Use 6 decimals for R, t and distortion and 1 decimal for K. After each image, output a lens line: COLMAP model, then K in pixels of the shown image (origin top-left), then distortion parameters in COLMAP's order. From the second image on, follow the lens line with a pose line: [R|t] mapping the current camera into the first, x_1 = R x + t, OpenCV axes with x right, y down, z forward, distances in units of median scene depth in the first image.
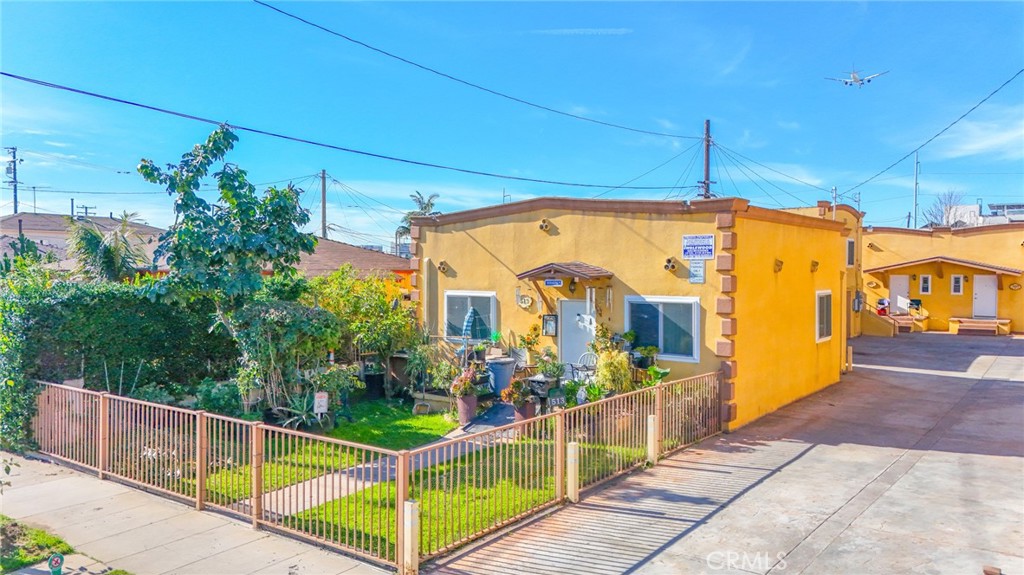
lens RADIAL K [[747.8, 0, 512.0], [0, 747.8, 287.5], [0, 0, 1]] dist [0.094890, -0.093649]
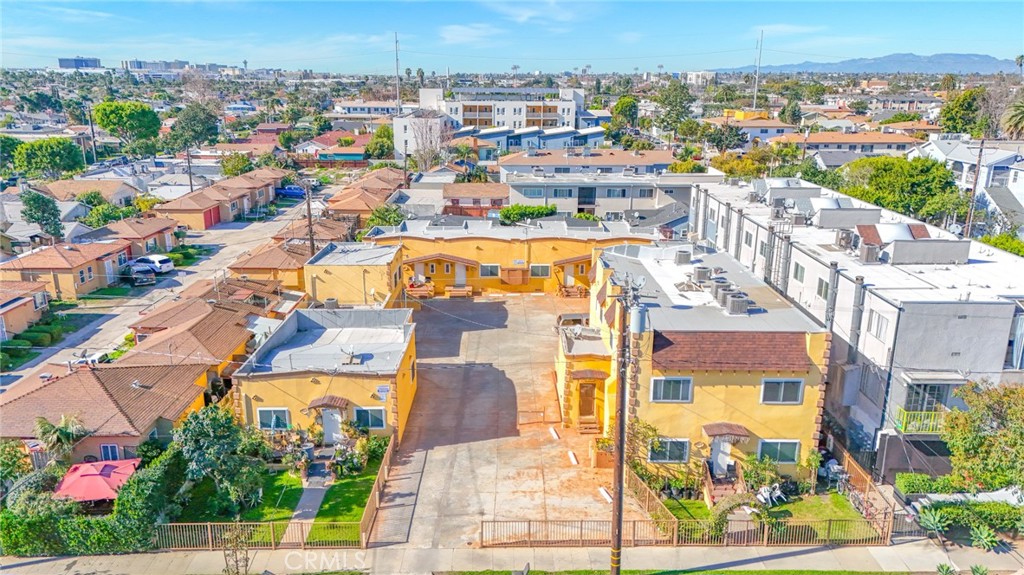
lens RADIAL K [[747.8, 0, 512.0], [0, 747.8, 287.5], [0, 0, 1]] dist [0.094890, -0.093649]
pose [[0.800733, -0.166214, 0.575499, -0.750894], [0.016852, 0.966603, 0.255724, -0.939105], [-0.598784, -0.195069, 0.776792, -1.113334]]
